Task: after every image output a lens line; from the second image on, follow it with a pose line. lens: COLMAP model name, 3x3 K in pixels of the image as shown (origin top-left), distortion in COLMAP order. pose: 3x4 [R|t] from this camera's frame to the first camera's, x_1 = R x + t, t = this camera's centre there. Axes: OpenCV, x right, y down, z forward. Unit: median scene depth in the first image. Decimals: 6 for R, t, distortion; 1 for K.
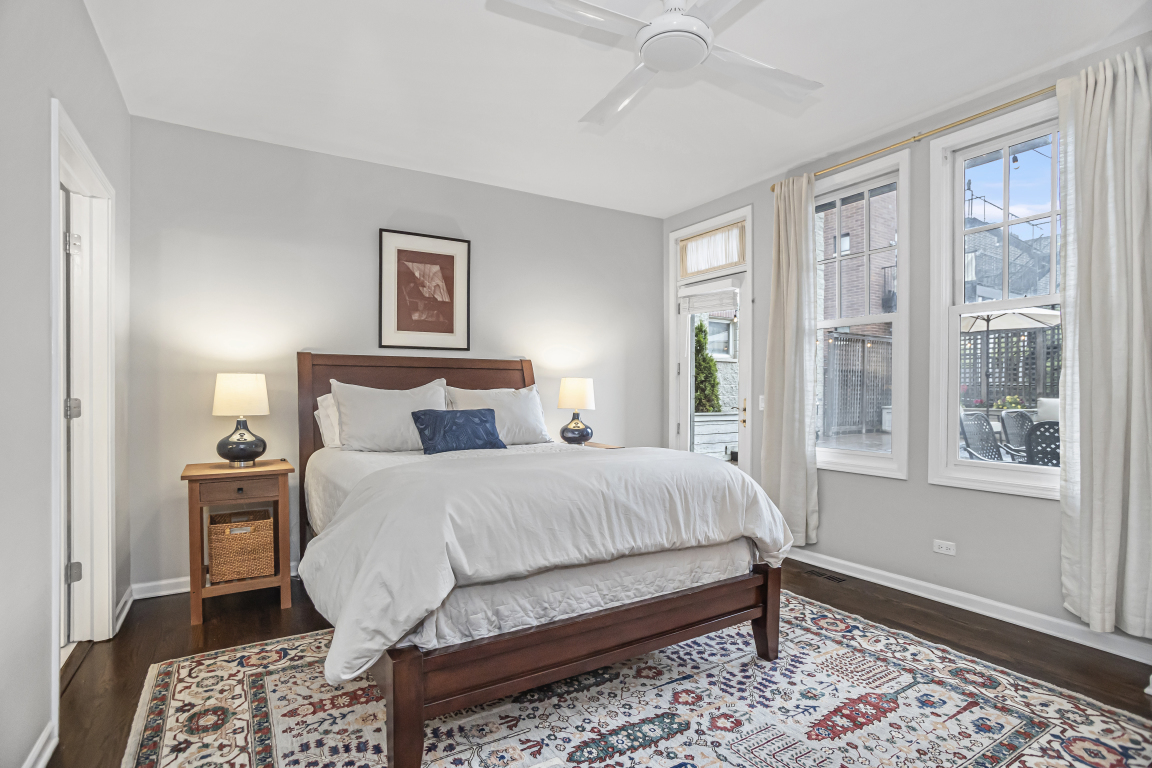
lens RADIAL K [[566.2, 0, 581.2], [0, 566.2, 392.3], [0, 0, 1]] dist [-0.050954, 0.021943]
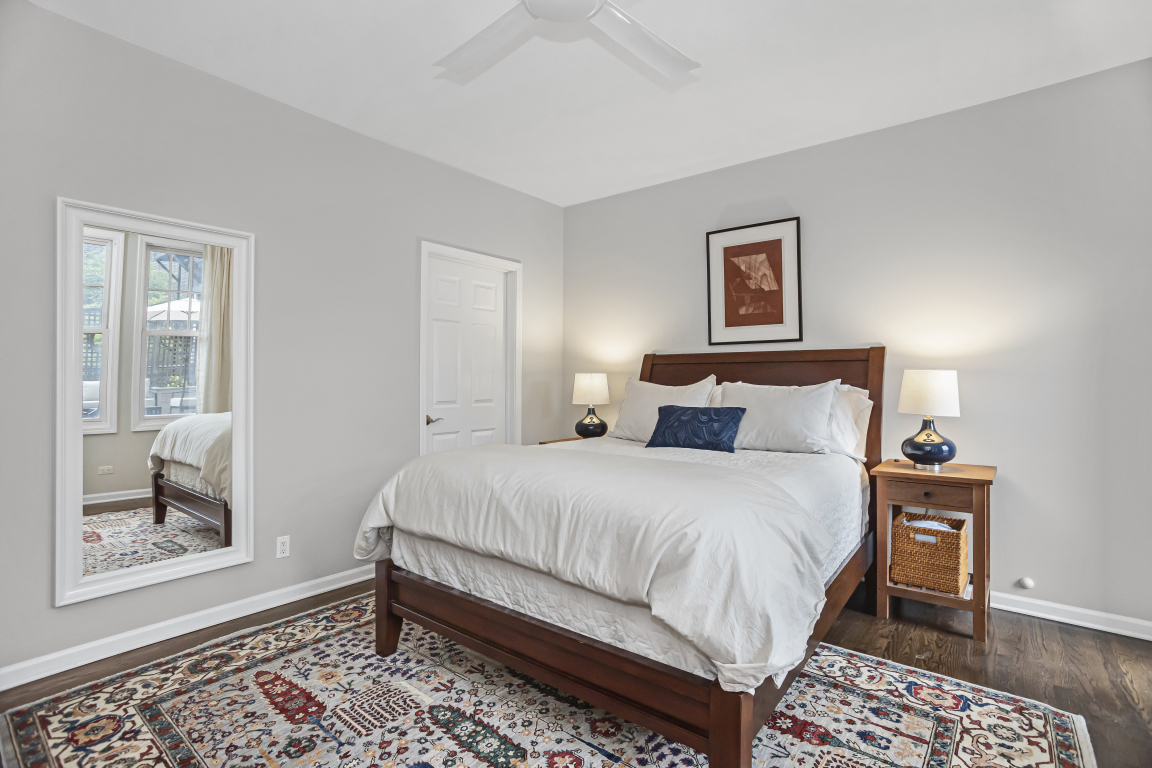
lens RADIAL K [[566.2, 0, 580.9], [0, 566.2, 373.6], [0, 0, 1]] dist [-0.050954, 0.021943]
pose [[0.329224, -0.013099, -0.944161, 0.558876], [-0.003526, 0.999880, -0.015101, -0.009943], [0.944245, 0.008301, 0.329138, 0.424558]]
